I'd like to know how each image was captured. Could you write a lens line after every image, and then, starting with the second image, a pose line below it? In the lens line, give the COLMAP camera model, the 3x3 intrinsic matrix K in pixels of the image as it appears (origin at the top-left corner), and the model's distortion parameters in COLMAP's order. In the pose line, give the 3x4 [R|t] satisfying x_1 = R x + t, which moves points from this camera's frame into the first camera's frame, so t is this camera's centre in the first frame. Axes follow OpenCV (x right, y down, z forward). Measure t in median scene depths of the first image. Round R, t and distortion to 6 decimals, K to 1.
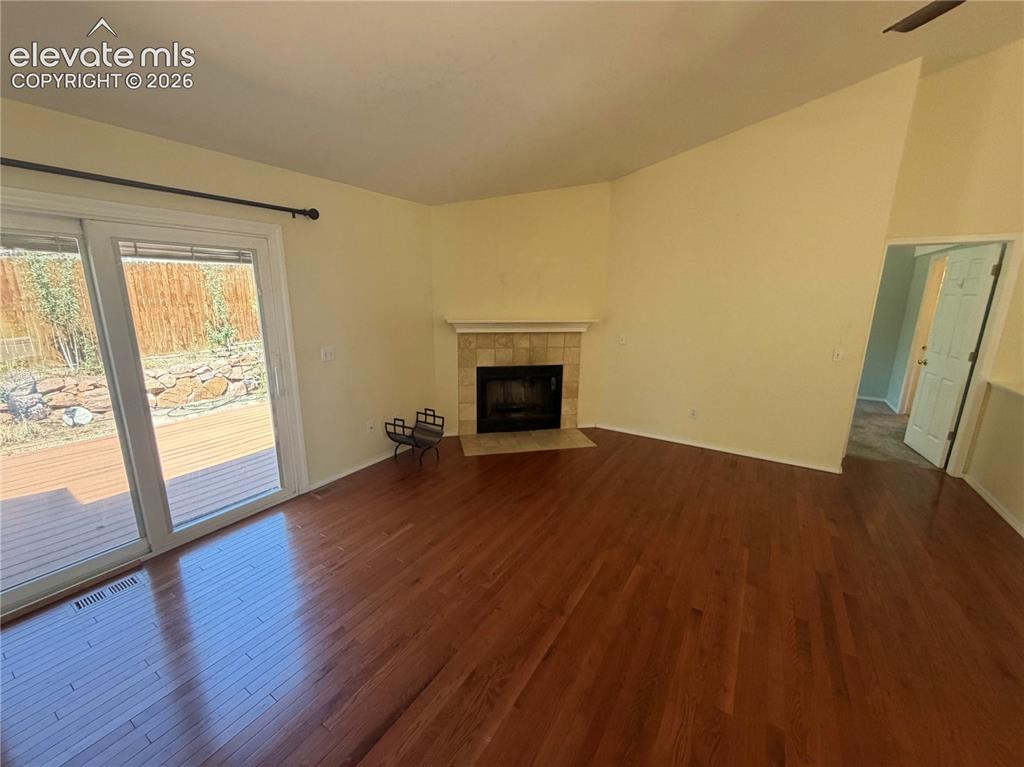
lens RADIAL K [[409.8, 0, 511.4], [0, 409.8, 384.8], [0, 0, 1]] dist [-0.000891, 0.000213]
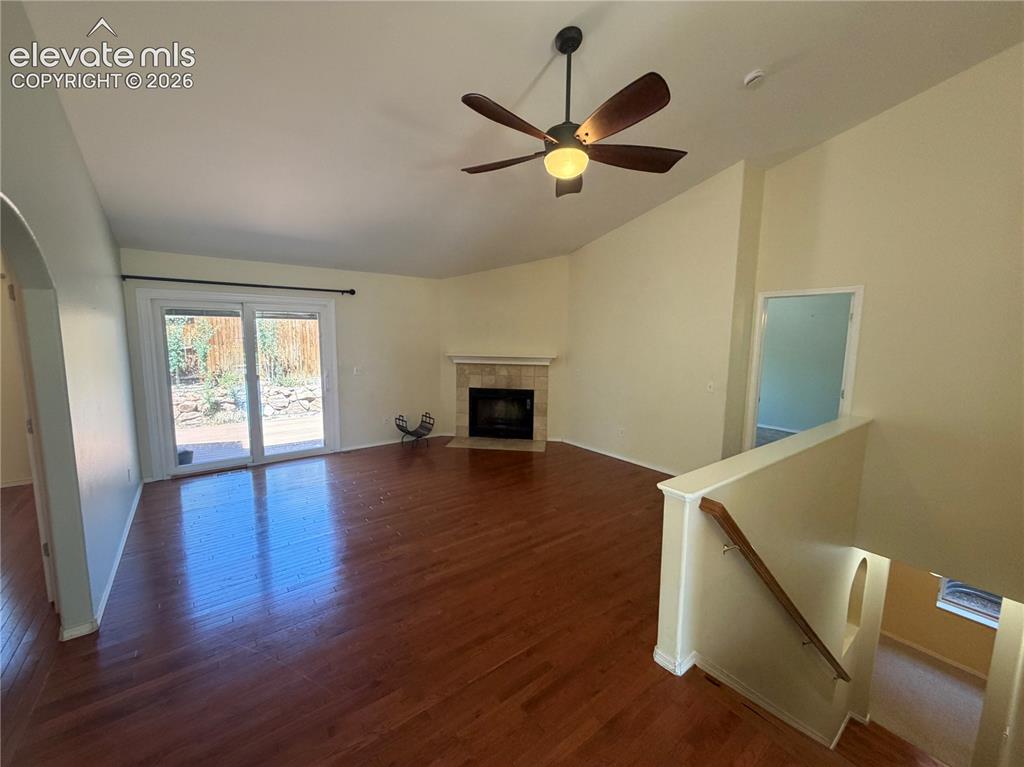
lens RADIAL K [[409.8, 0, 506.4], [0, 409.8, 386.5], [0, 0, 1]] dist [-0.000891, 0.000213]
pose [[0.936972, 0.045341, -0.346451, 0.519849], [-0.079949, 0.993060, -0.086259, 0.063020], [0.340135, 0.108520, 0.934094, -0.265155]]
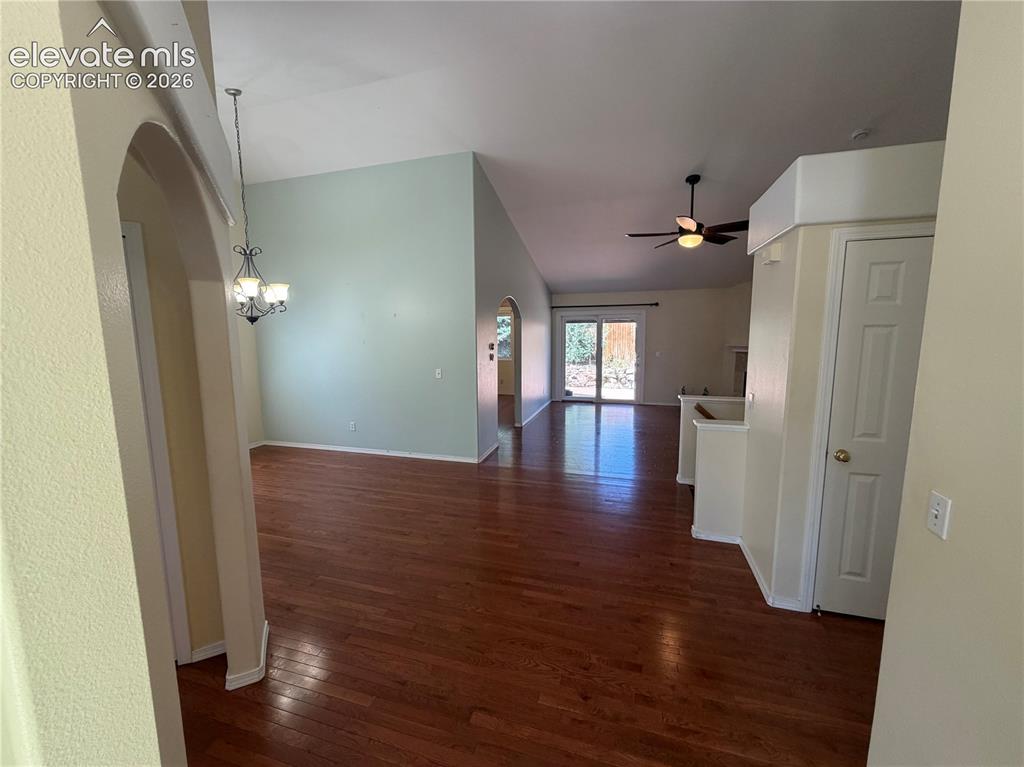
lens RADIAL K [[409.8, 0, 509.0], [0, 409.8, 384.9], [0, 0, 1]] dist [-0.000891, 0.000213]
pose [[0.255239, 0.106712, -0.960971, 1.357848], [-0.206050, 0.977063, 0.053771, 0.126793], [0.944667, 0.184284, 0.271372, -0.426663]]
